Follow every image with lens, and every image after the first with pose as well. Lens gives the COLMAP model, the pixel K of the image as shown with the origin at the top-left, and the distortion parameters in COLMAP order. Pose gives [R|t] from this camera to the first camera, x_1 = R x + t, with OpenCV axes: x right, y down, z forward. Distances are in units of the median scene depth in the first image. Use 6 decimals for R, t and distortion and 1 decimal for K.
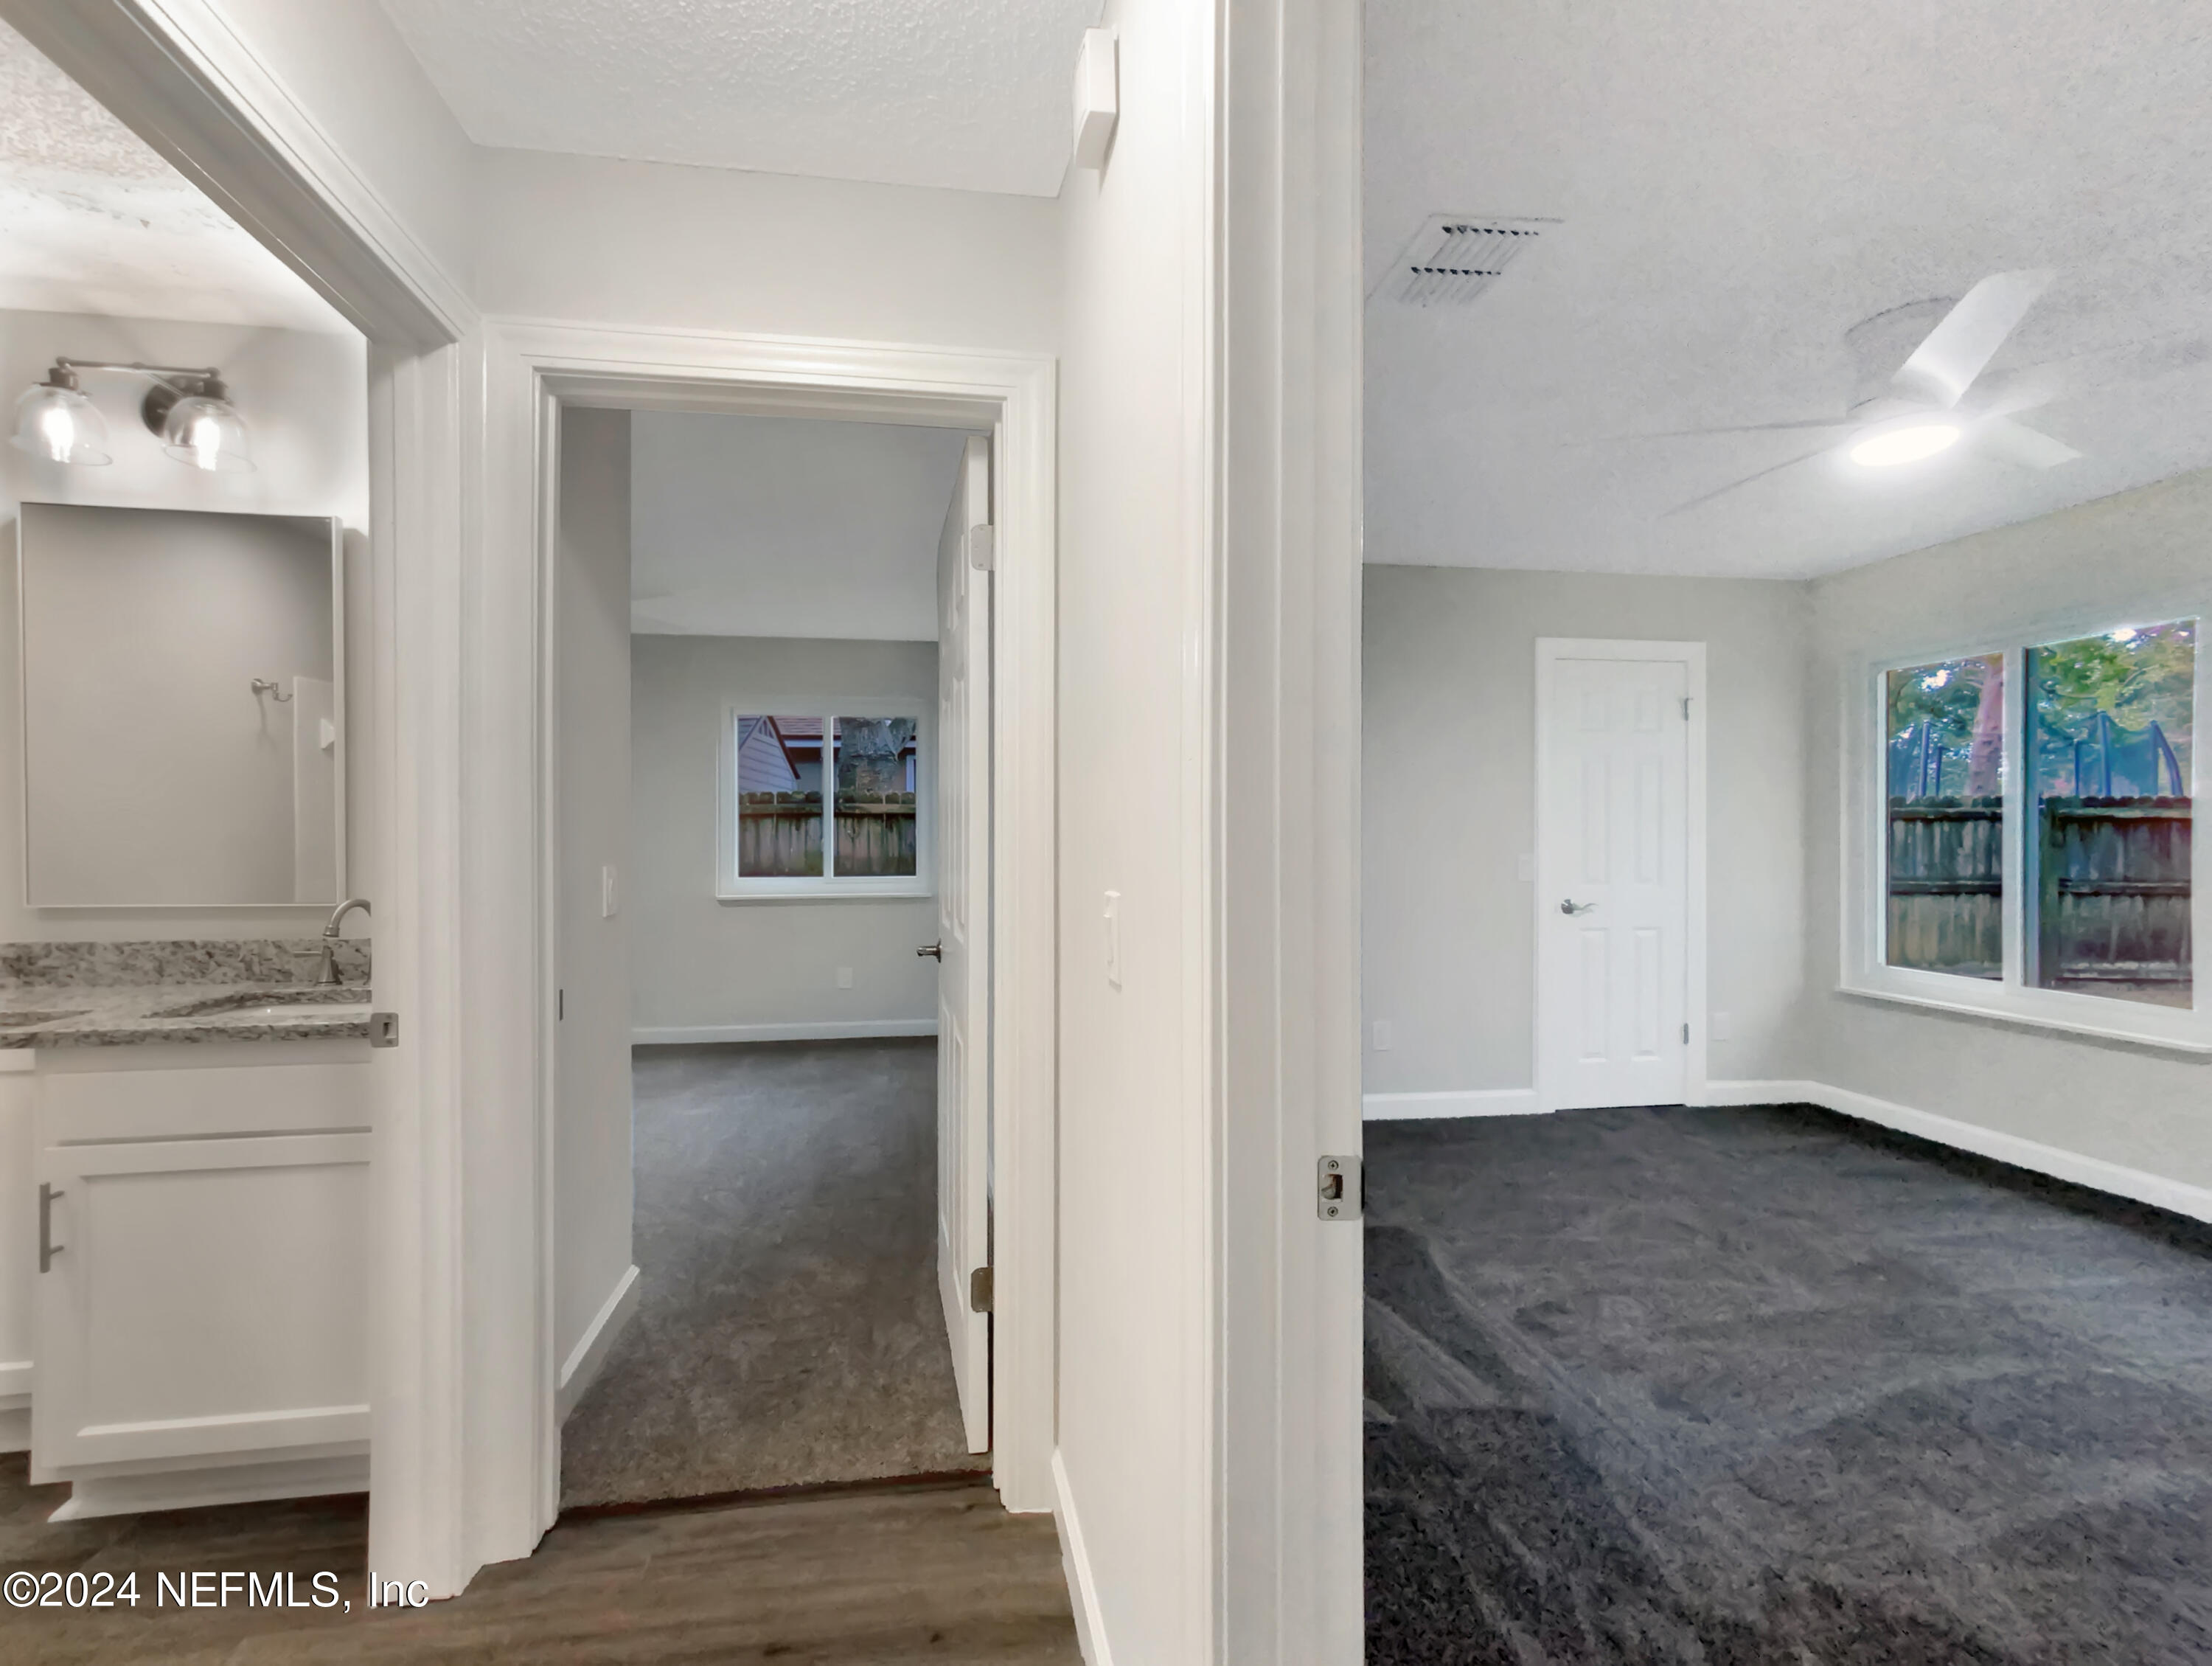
lens RADIAL K [[970.5, 0, 1115.7], [0, 970.5, 838.0], [0, 0, 1]] dist [0.013598, 0.000672]
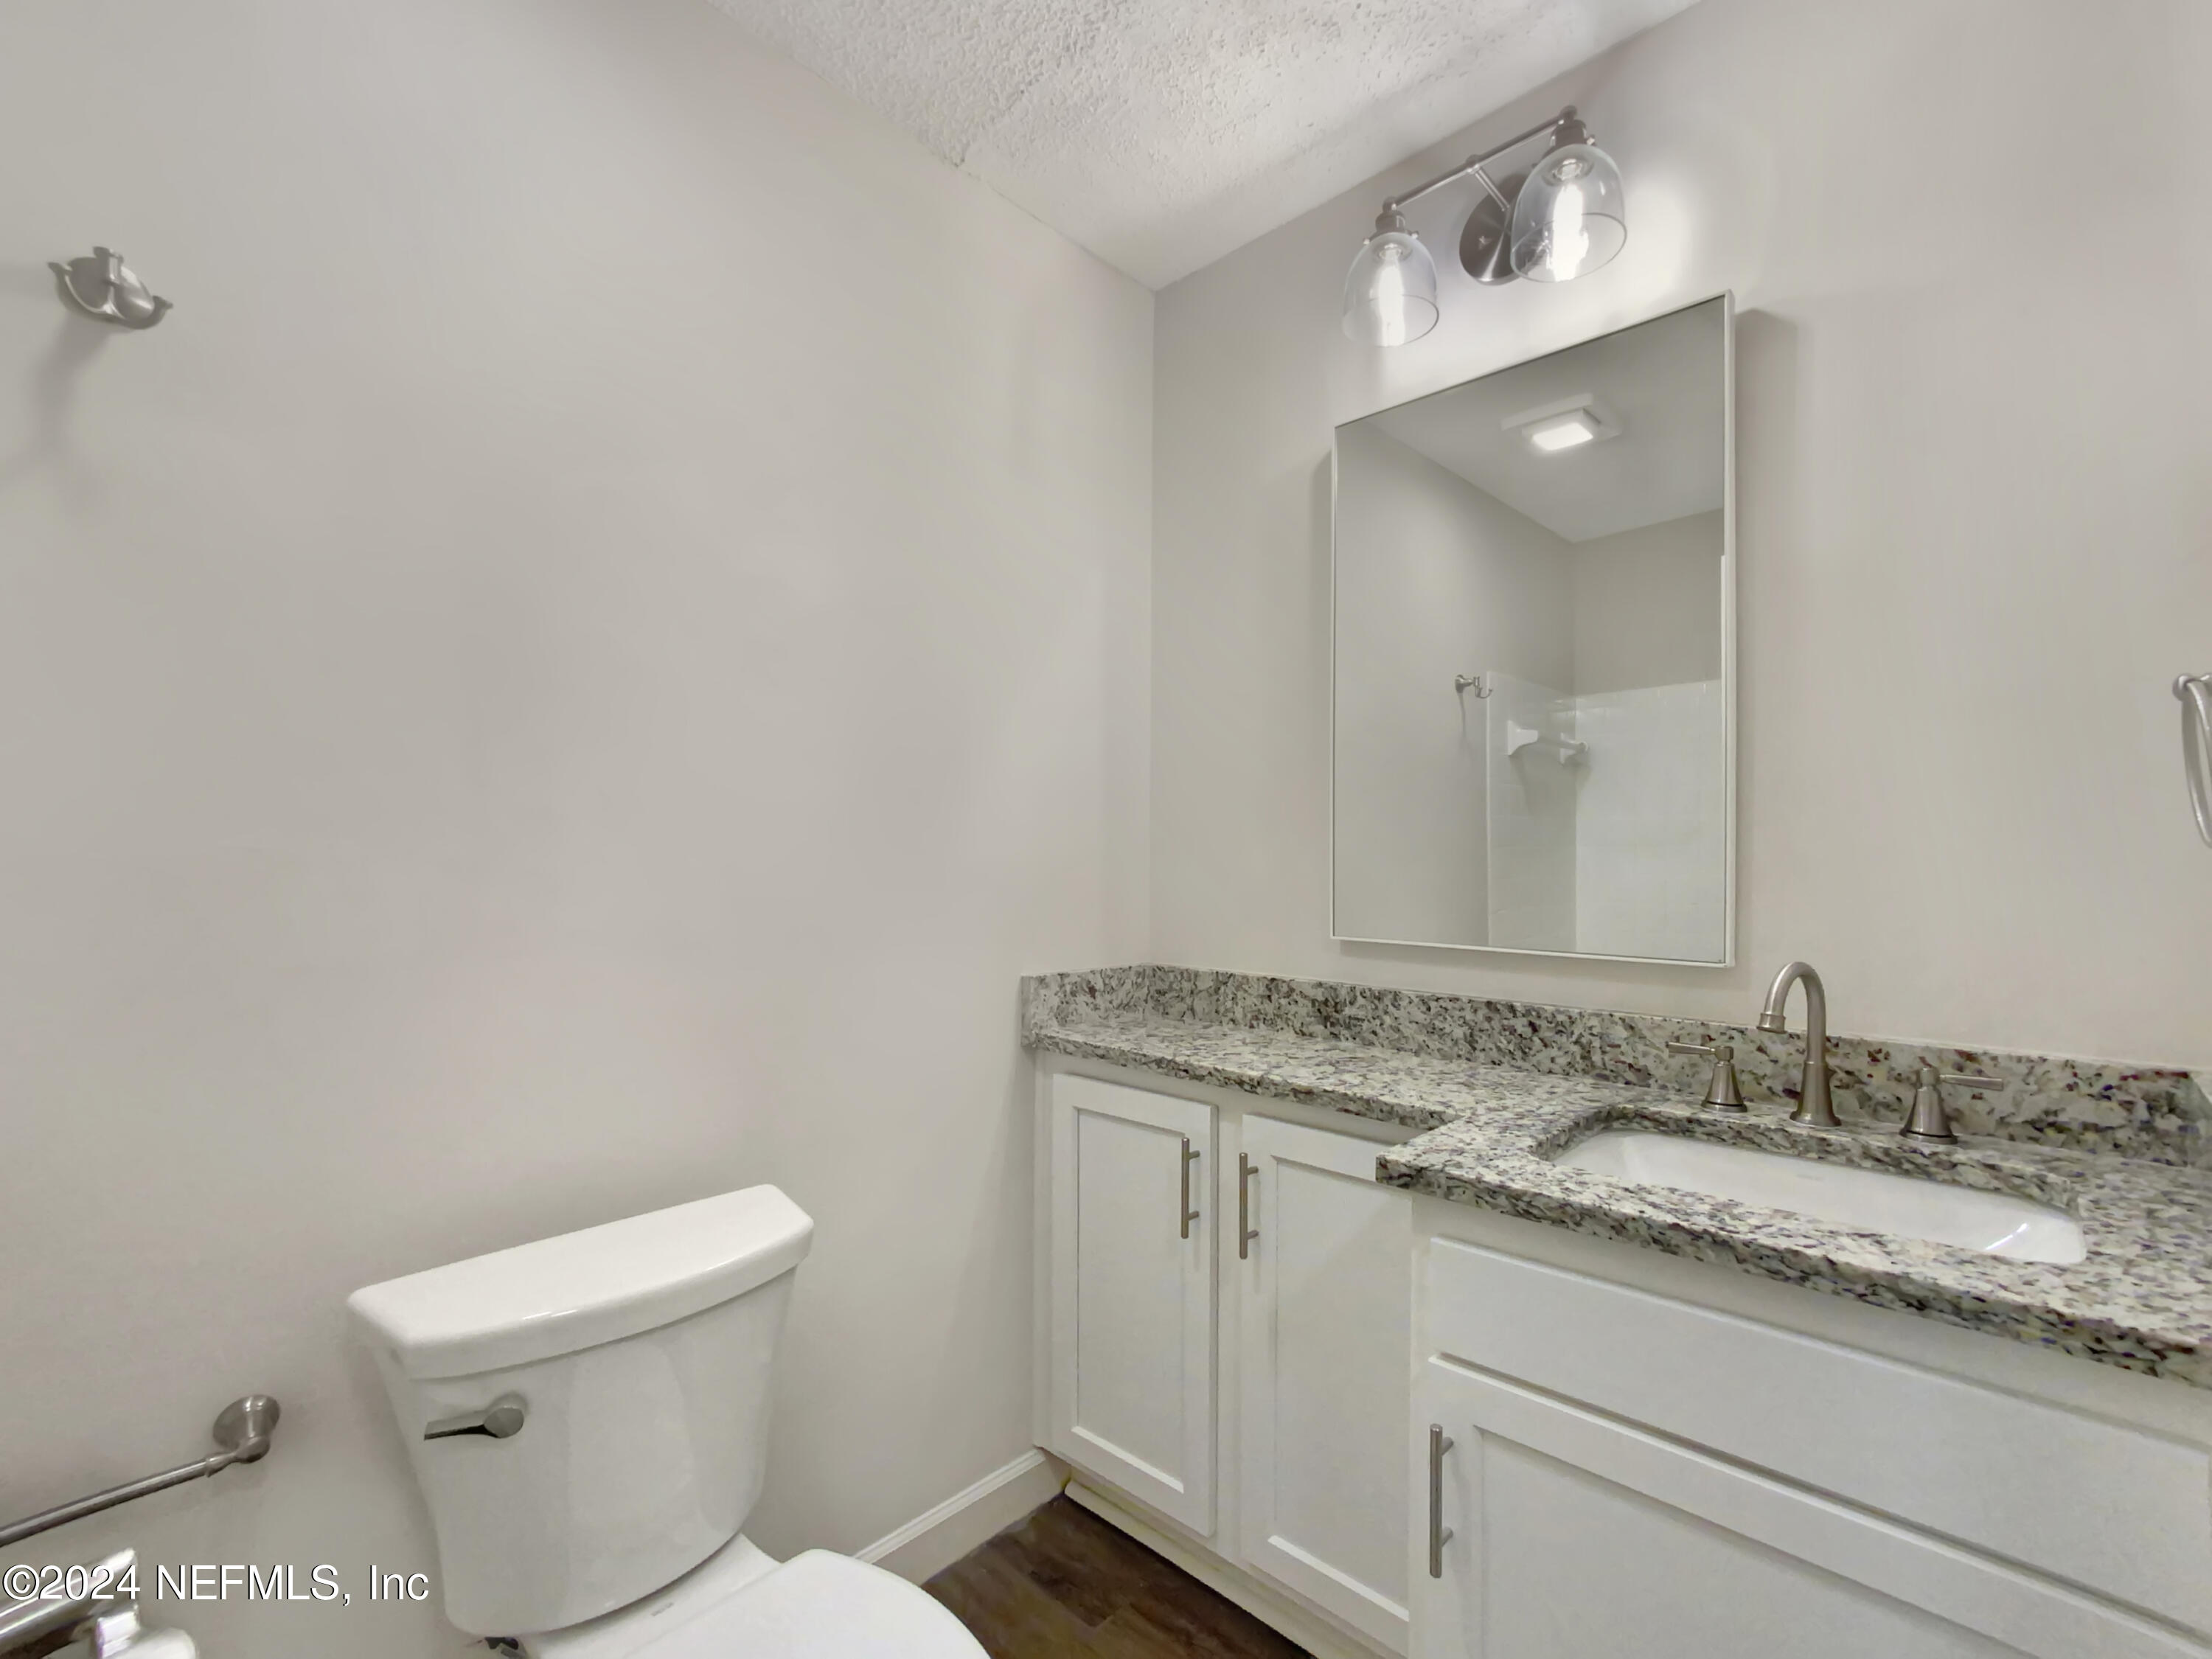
lens RADIAL K [[983.4, 0, 1106.0], [0, 983.4, 829.5], [0, 0, 1]] dist [-0.073235, 0.000024]
pose [[0.585095, -0.022793, -0.810644, -0.562257], [-0.011084, 0.999287, -0.036097, 0.013015], [0.810889, 0.030105, 0.584425, 0.384876]]
